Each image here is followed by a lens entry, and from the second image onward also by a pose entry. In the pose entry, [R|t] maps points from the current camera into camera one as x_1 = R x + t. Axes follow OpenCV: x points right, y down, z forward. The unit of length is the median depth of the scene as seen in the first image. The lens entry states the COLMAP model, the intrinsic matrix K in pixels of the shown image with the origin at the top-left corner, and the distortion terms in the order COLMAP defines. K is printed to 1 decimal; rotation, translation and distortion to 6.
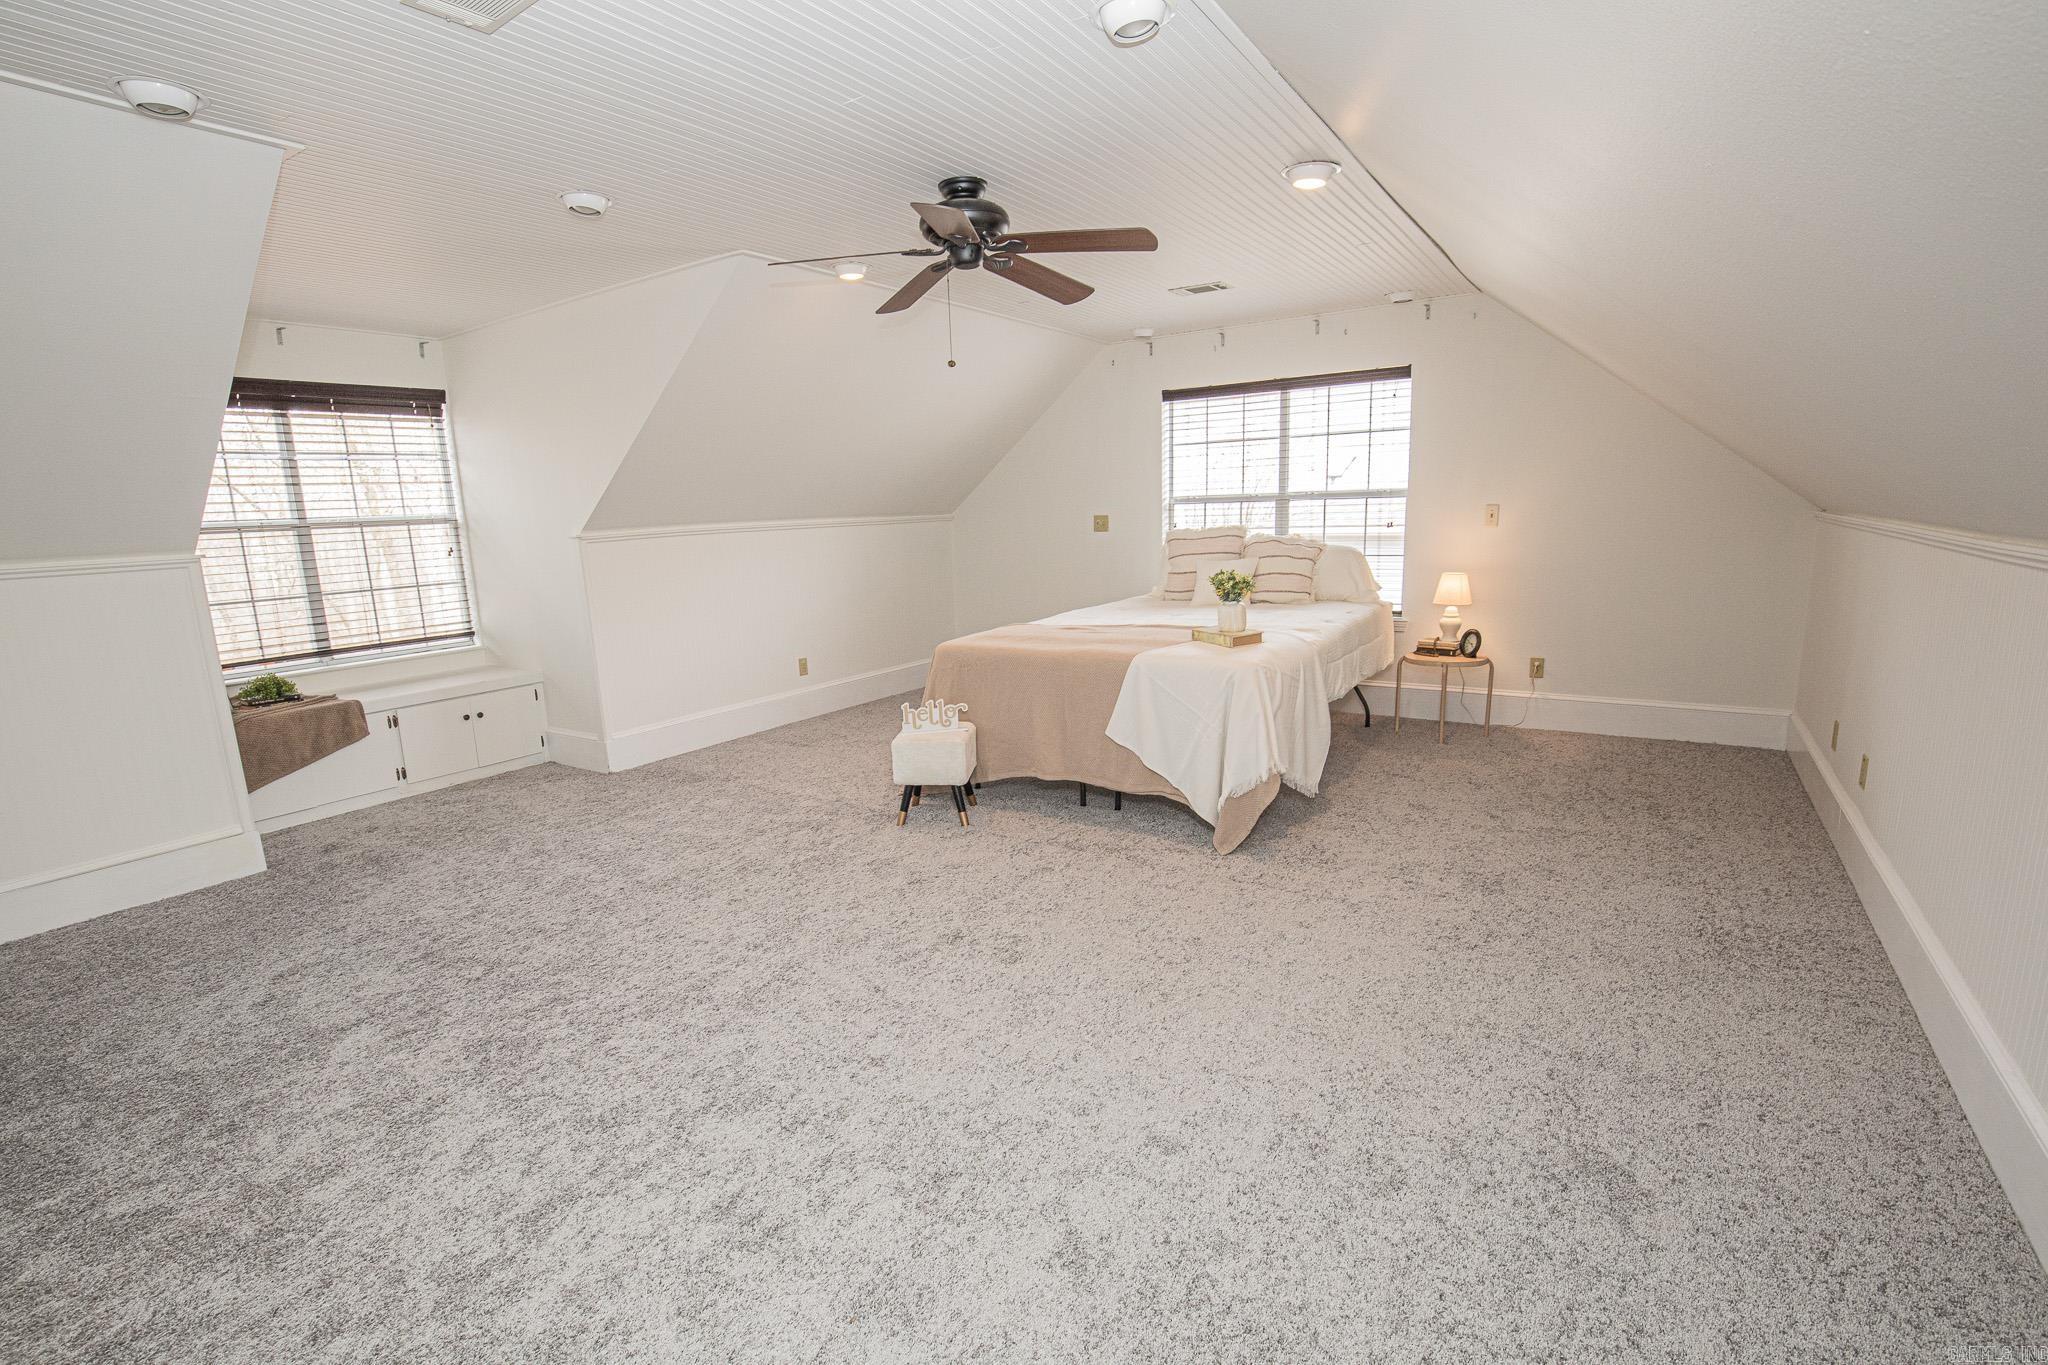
lens RADIAL K [[943.7, 0, 1017.6], [0, 943.7, 666.5], [0, 0, 1]] dist [-0.036470, 0.008404]
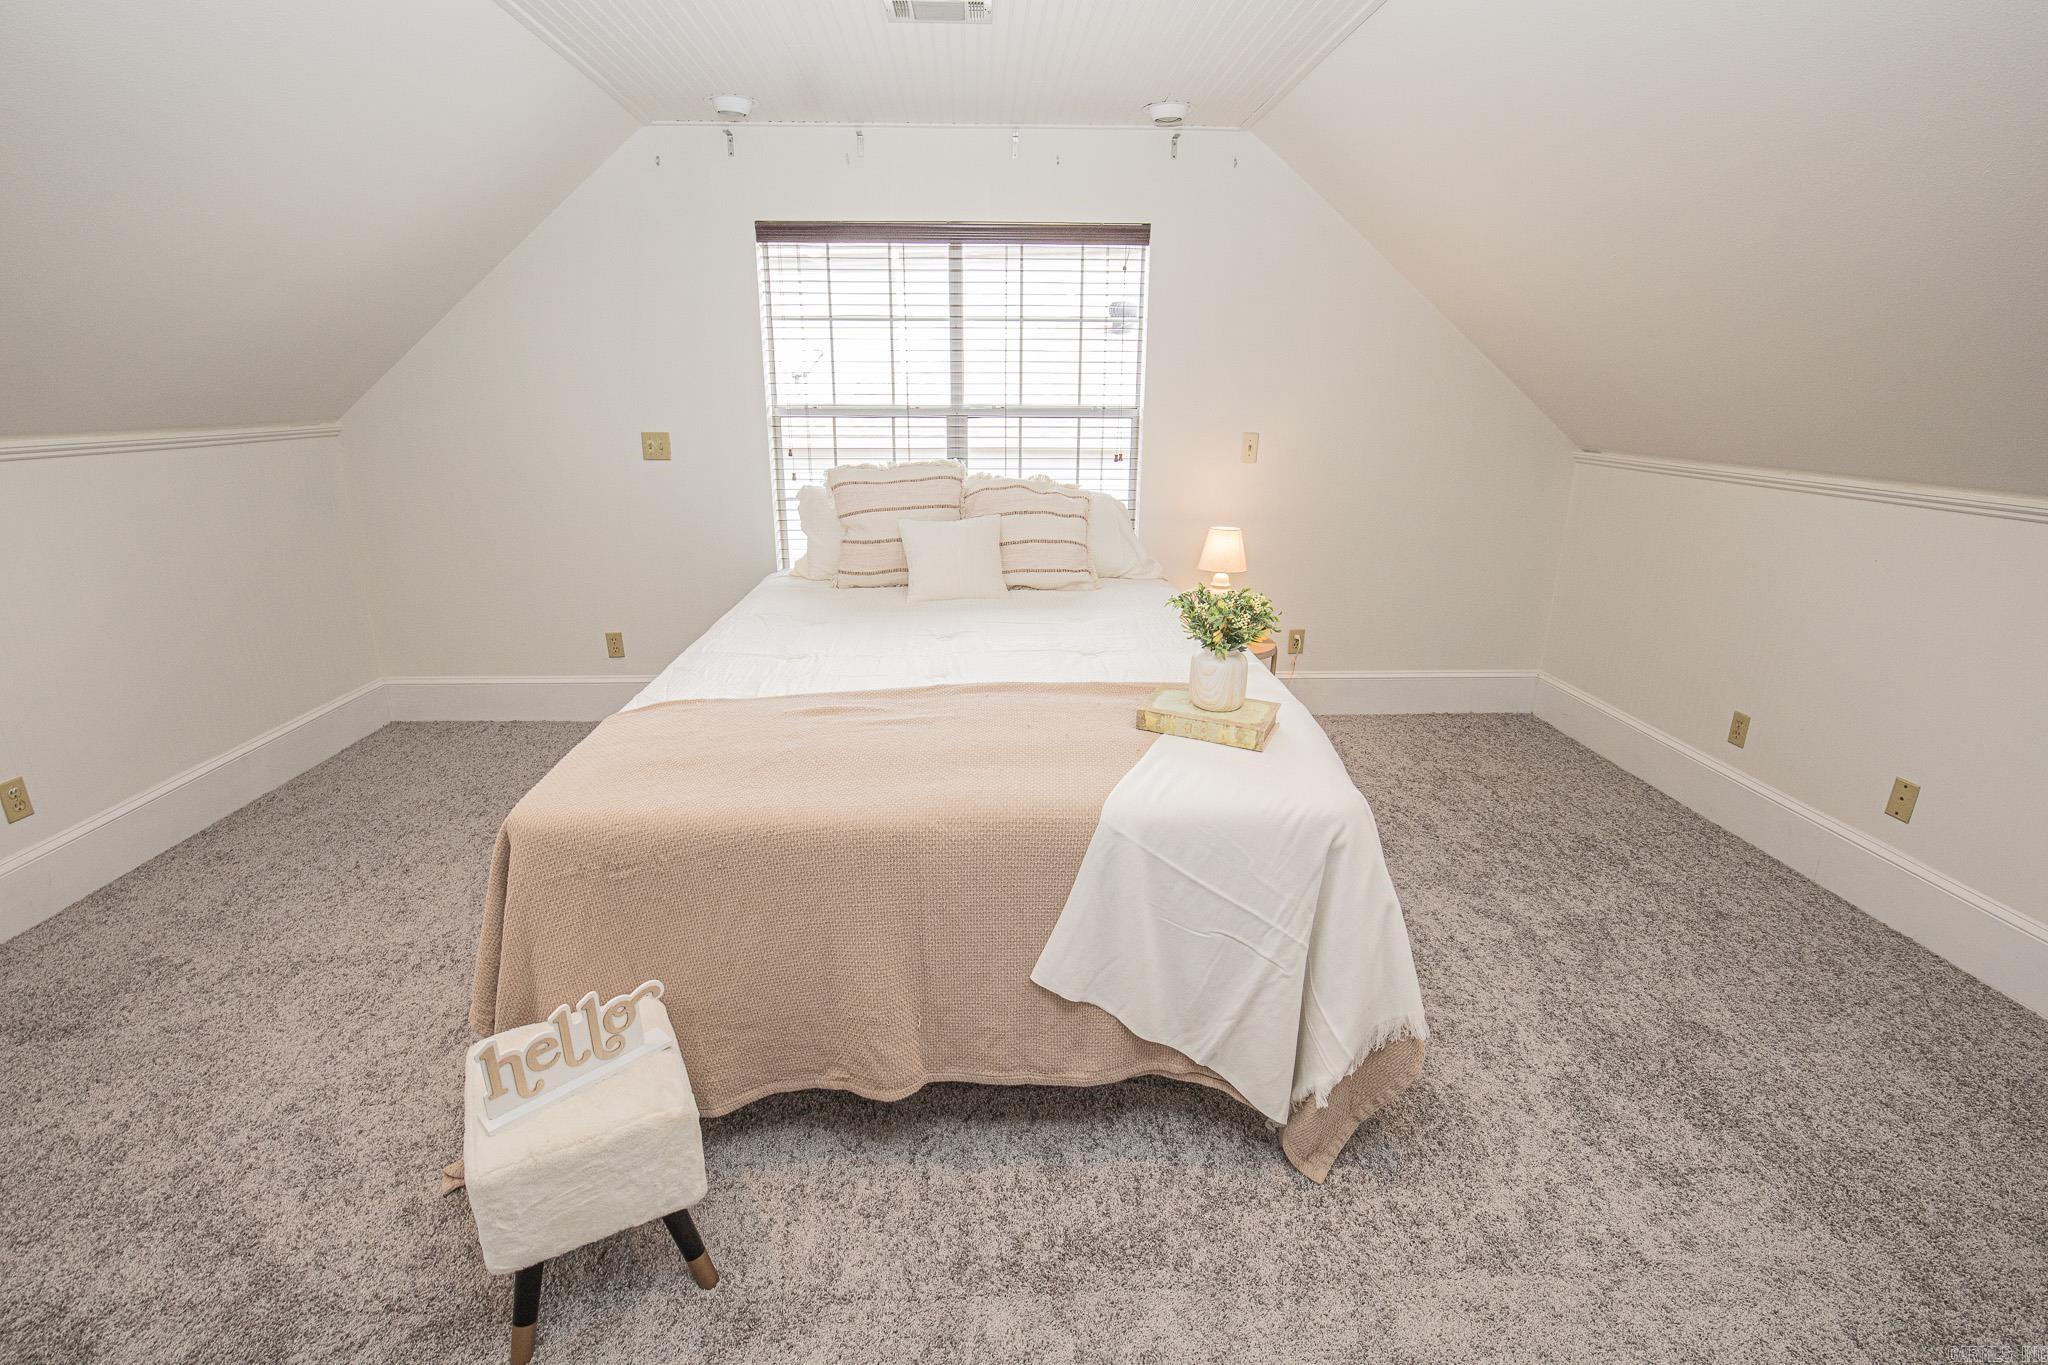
lens RADIAL K [[943.7, 0, 1033.3], [0, 943.7, 699.9], [0, 0, 1]] dist [-0.036470, 0.008404]
pose [[0.805604, -0.144898, 0.574462, -0.102997], [0.063888, 0.985224, 0.158912, -0.093289], [-0.588999, -0.091319, 0.802957, 0.474184]]
